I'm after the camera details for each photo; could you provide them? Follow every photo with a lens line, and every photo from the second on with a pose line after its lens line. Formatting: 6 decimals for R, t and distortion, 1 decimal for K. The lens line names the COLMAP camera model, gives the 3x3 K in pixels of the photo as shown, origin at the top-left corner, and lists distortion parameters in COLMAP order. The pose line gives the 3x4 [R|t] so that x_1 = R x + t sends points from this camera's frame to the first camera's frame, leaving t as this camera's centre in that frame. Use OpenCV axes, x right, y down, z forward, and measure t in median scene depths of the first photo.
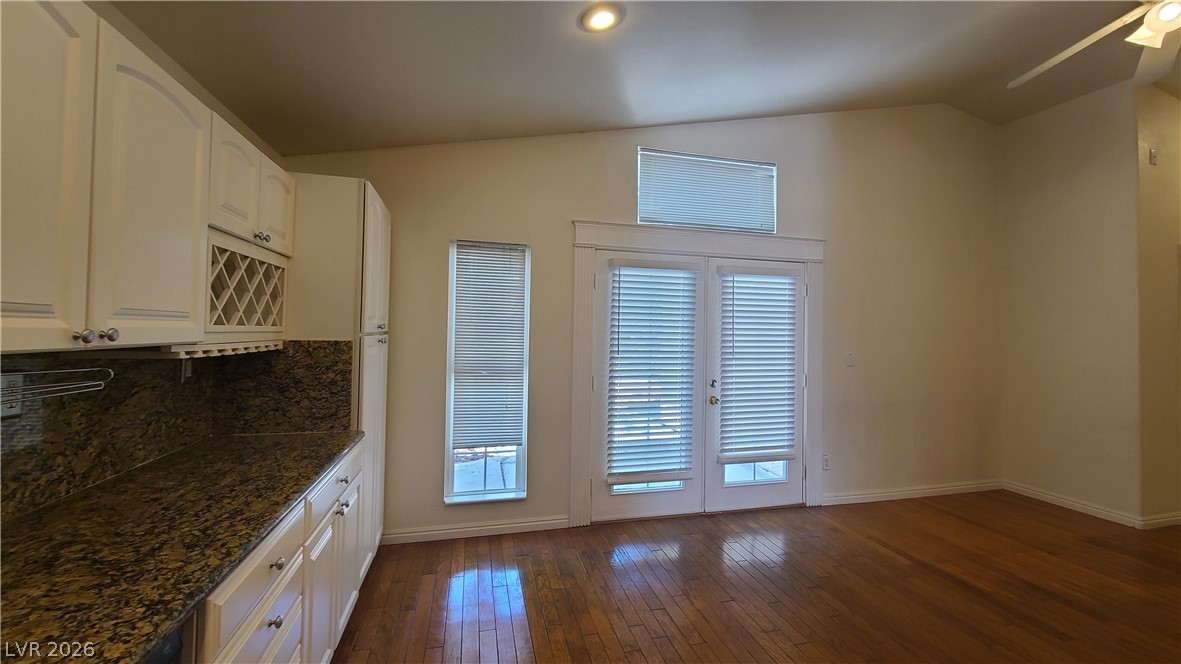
lens RADIAL K [[483.9, 0, 597.3], [0, 483.9, 321.5], [0, 0, 1]] dist [-0.002547, -0.002566]
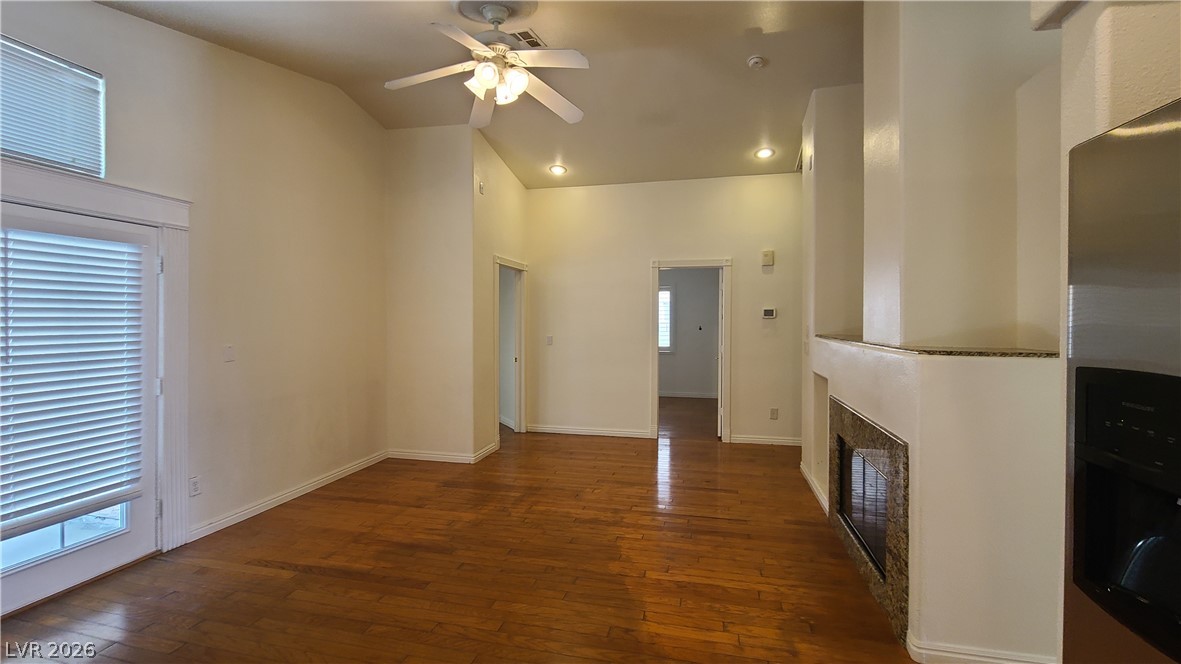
lens RADIAL K [[483.9, 0, 601.0], [0, 483.9, 324.8], [0, 0, 1]] dist [-0.002547, -0.002566]
pose [[0.459232, -0.022806, 0.888024, 0.089536], [-0.012329, 0.999410, 0.032043, -0.004860], [-0.888231, -0.025664, 0.458680, 0.061189]]
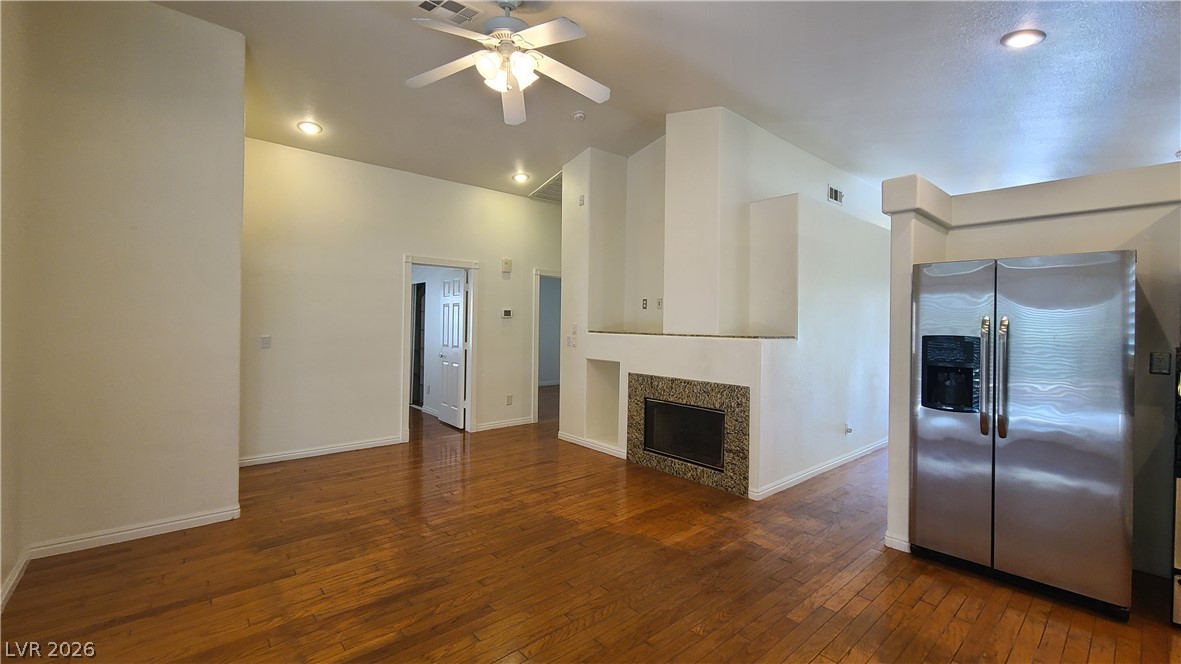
lens RADIAL K [[483.9, 0, 600.2], [0, 483.9, 324.5], [0, 0, 1]] dist [-0.002547, -0.002566]
pose [[-0.451443, -0.021388, 0.892044, -0.031162], [-0.036725, 0.999311, 0.005375, 0.017508], [-0.891544, -0.030334, -0.451917, 0.741128]]
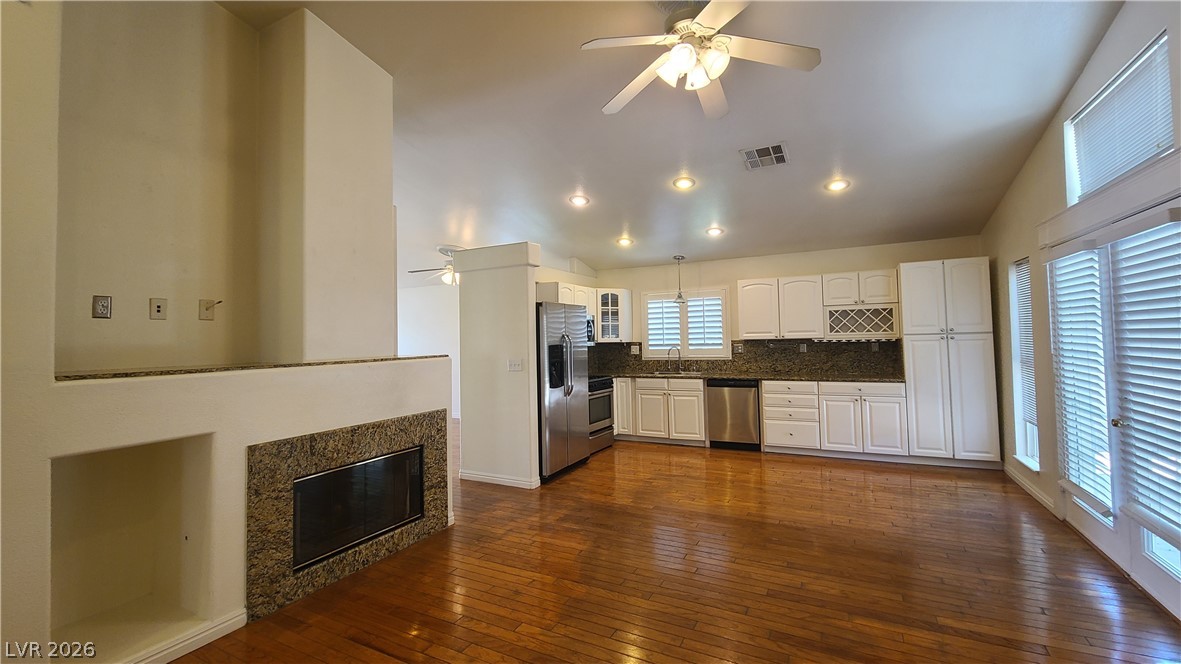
lens RADIAL K [[483.9, 0, 596.8], [0, 483.9, 325.2], [0, 0, 1]] dist [-0.002547, -0.002566]
pose [[-0.666815, -0.016964, -0.745030, 1.249209], [0.027316, 0.998513, -0.047184, 0.030347], [0.744723, -0.051814, -0.665359, 0.873548]]
